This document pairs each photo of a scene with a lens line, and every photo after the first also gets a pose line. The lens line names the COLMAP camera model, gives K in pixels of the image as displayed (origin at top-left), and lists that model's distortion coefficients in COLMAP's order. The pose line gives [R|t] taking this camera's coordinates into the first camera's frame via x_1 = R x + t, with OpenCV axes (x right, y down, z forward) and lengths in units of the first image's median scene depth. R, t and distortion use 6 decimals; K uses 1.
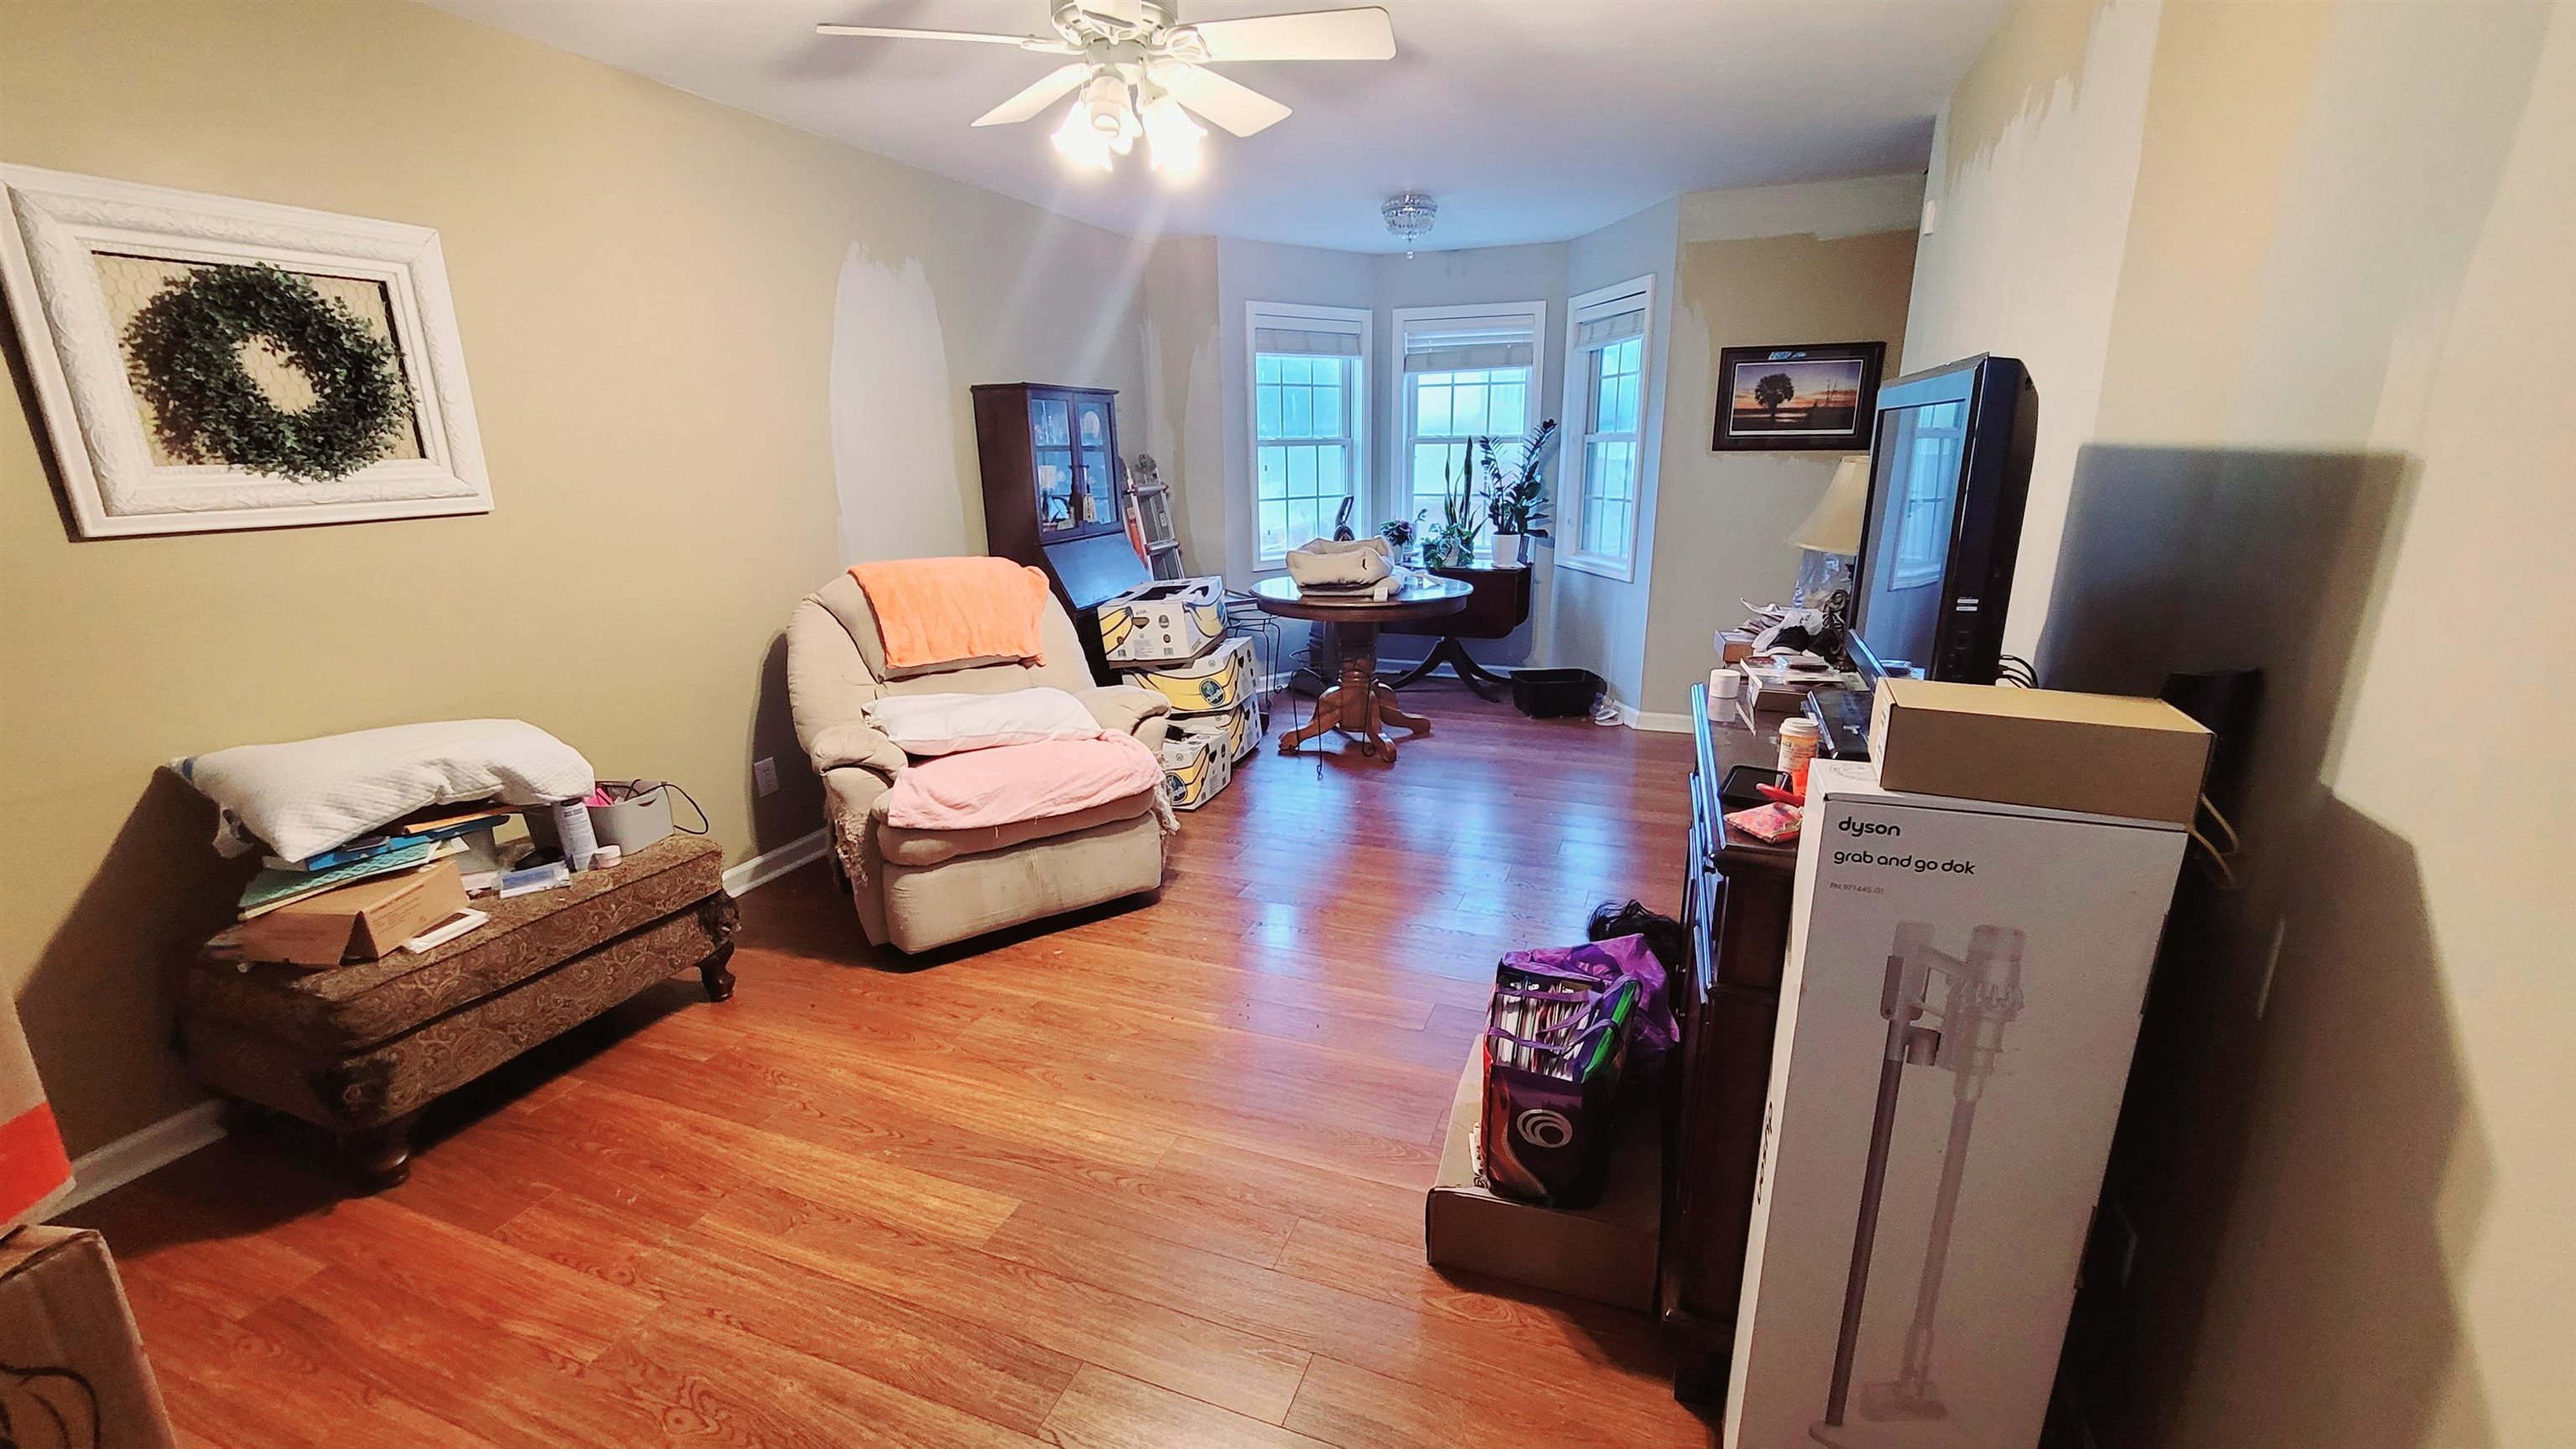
lens RADIAL K [[1045.6, 0, 1288.0], [0, 1045.6, 724.5], [0, 0, 1]] dist [0.000126, -0.000040]
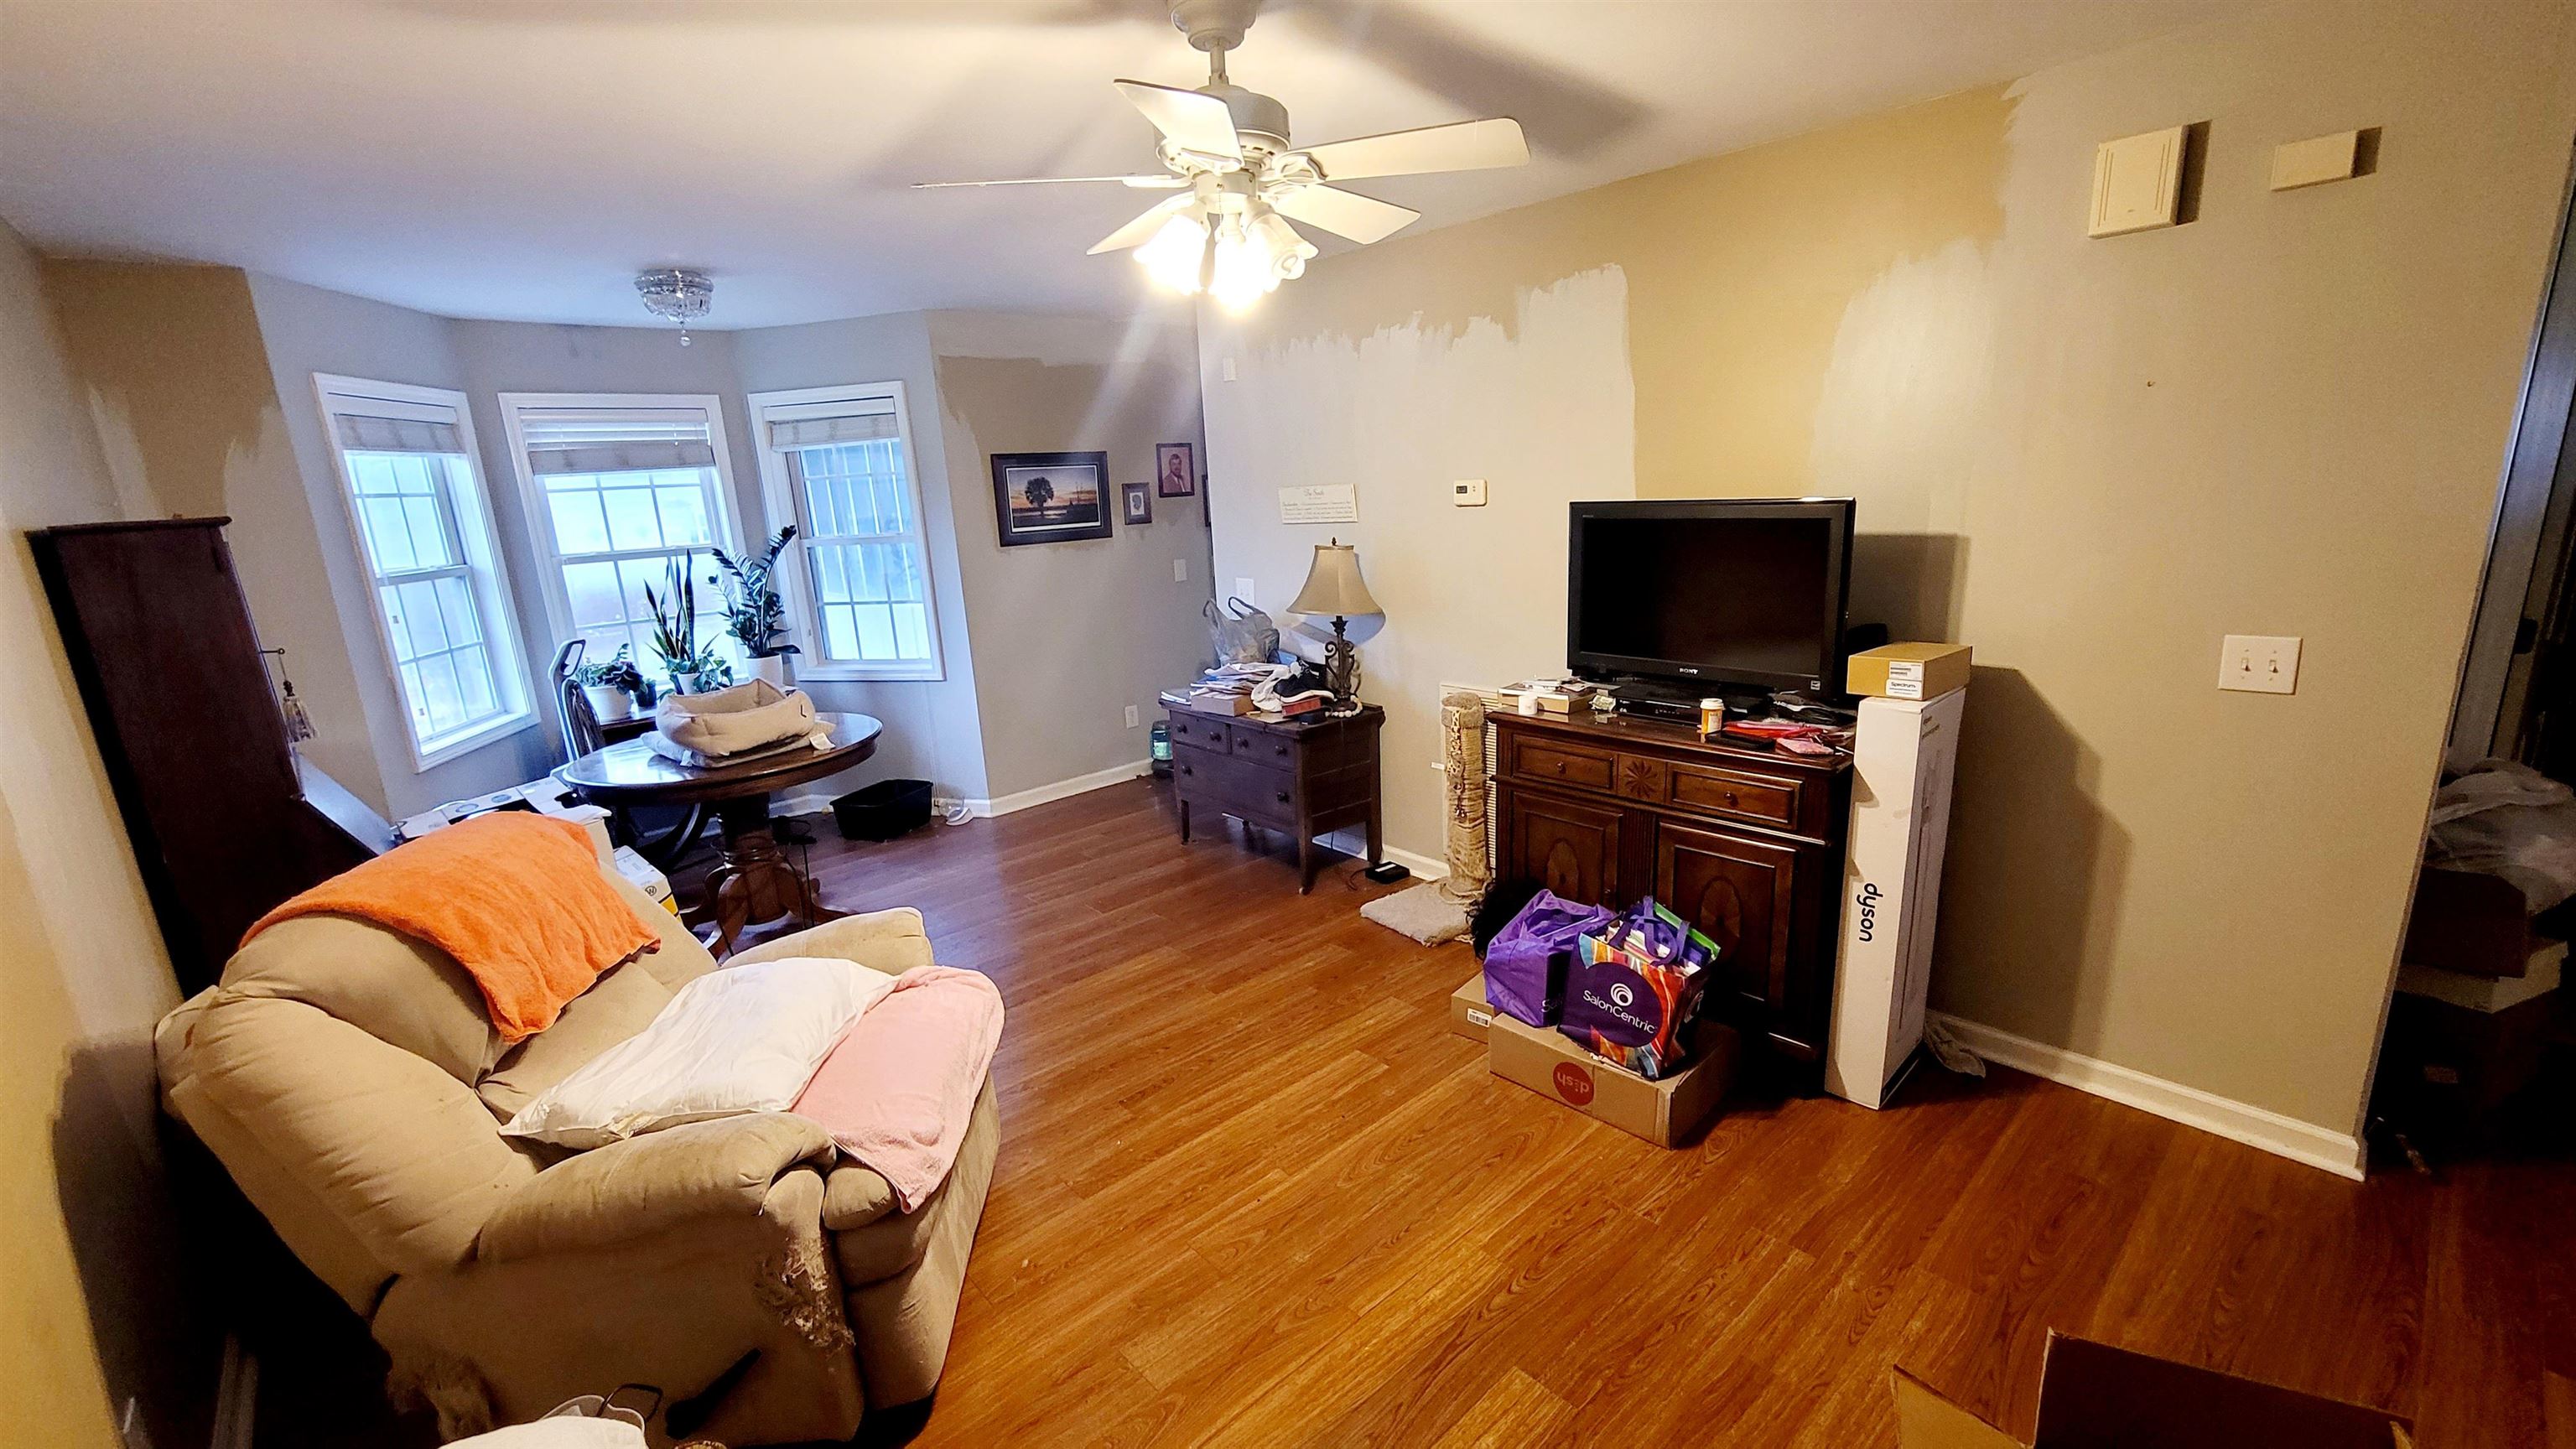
lens RADIAL K [[1048.1, 0, 1289.8], [0, 1048.1, 752.1], [0, 0, 1]] dist [-0.001177, 0.000005]
pose [[0.455097, -0.238800, 0.857824, -0.427159], [0.279480, 0.952994, 0.117022, -0.102356], [-0.845445, 0.186488, 0.500444, 0.243735]]
